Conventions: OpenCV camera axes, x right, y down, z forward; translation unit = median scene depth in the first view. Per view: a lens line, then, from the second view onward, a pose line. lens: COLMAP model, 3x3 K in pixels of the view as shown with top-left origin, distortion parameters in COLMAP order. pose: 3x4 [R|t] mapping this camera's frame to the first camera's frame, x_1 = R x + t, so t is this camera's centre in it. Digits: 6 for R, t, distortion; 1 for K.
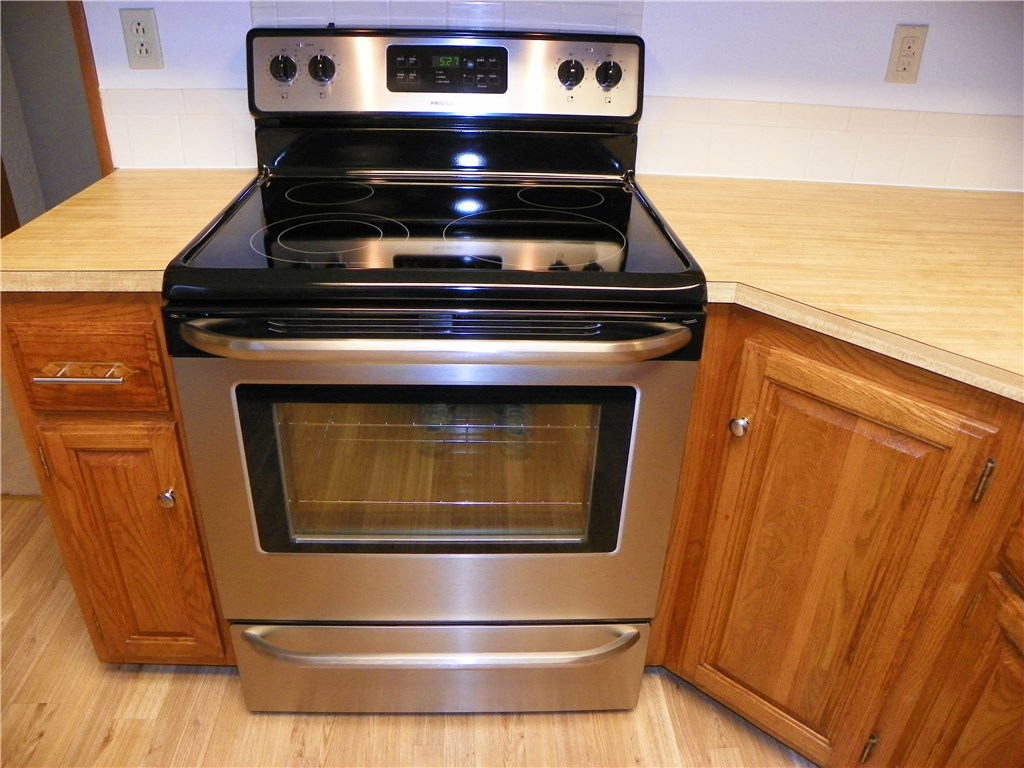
lens RADIAL K [[774.3, 0, 512.0], [0, 774.3, 384.0], [0, 0, 1]] dist [-0.153277, 0.099746]
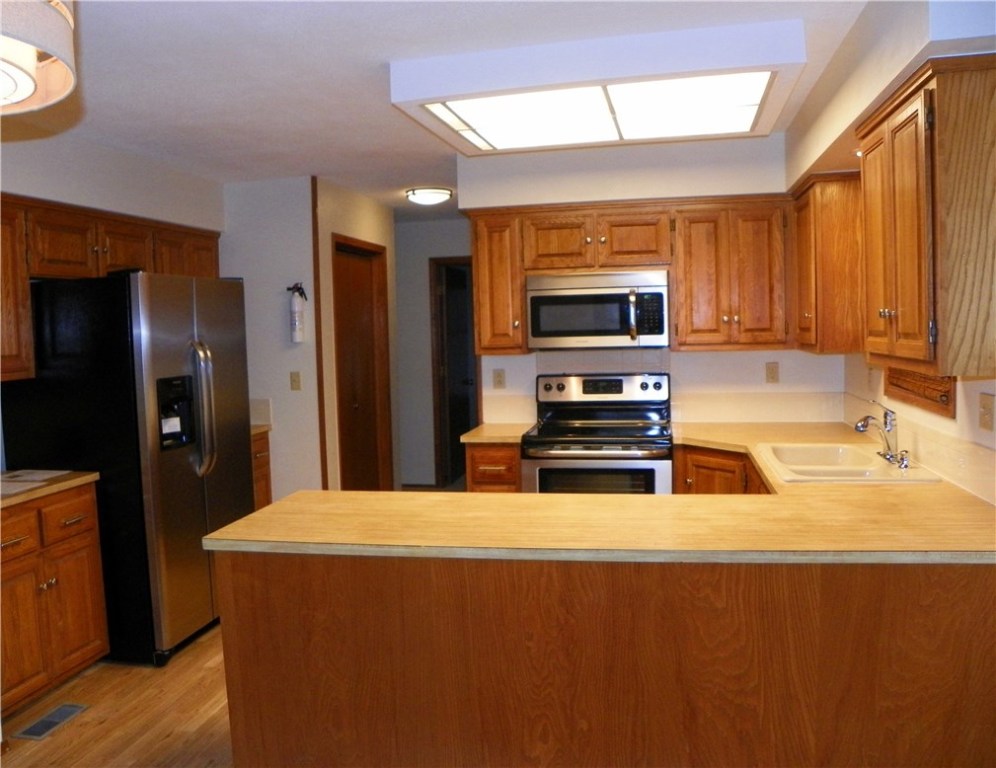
lens RADIAL K [[828.4, 0, 498.0], [0, 828.4, 384.0], [0, 0, 1]] dist [-0.134660, 0.006093]
pose [[0.970280, -0.040249, -0.238613, 0.310348], [-0.064517, 0.907349, -0.415397, 1.012941], [0.233225, 0.418447, 0.877786, -2.081384]]
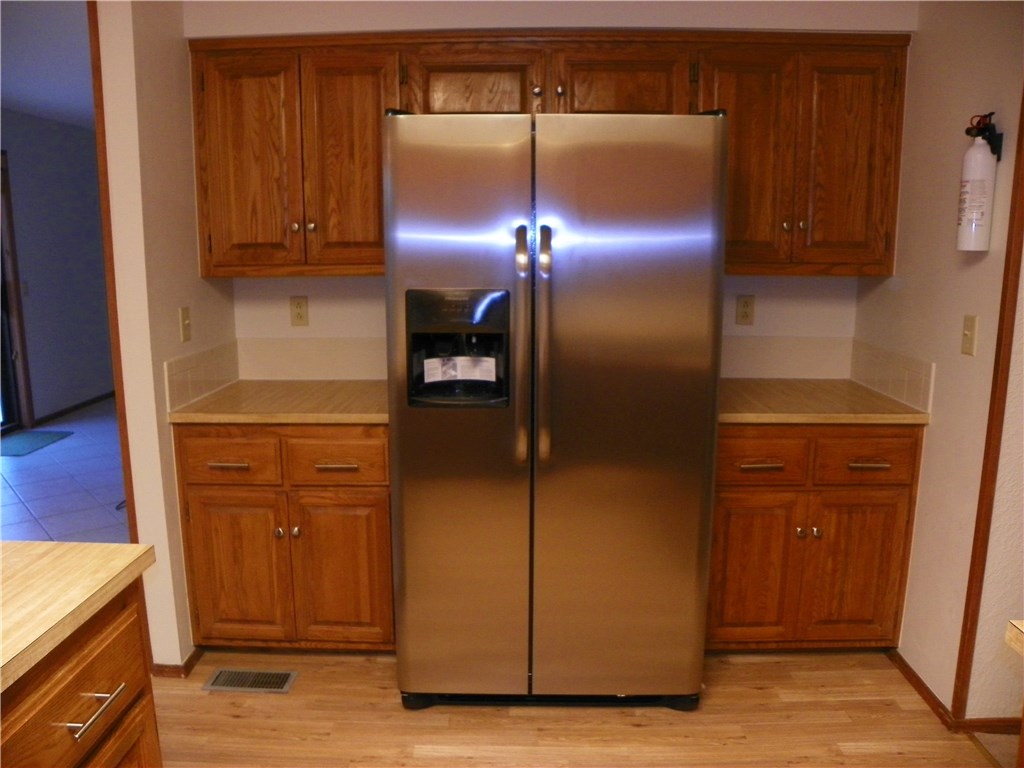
lens RADIAL K [[774.3, 0, 512.0], [0, 774.3, 384.0], [0, 0, 1]] dist [-0.153277, 0.099746]
pose [[-0.070189, 0.147956, -0.986500, 0.141948], [-0.488982, 0.856871, 0.163305, -0.202127], [0.869465, 0.493843, 0.012205, 0.195565]]
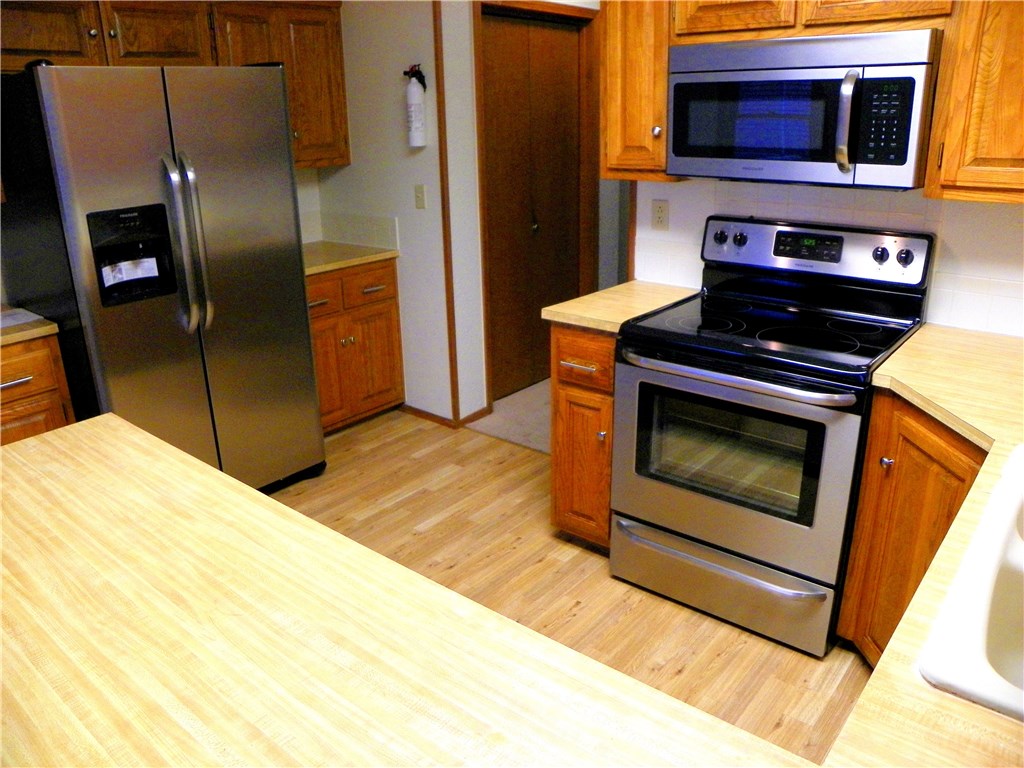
lens RADIAL K [[774.3, 0, 512.0], [0, 774.3, 384.0], [0, 0, 1]] dist [-0.153277, 0.099746]
pose [[0.736423, 0.180025, -0.652129, 0.635210], [-0.288329, 0.955534, -0.061816, 0.198446], [0.612003, 0.233550, 0.755584, -0.687775]]
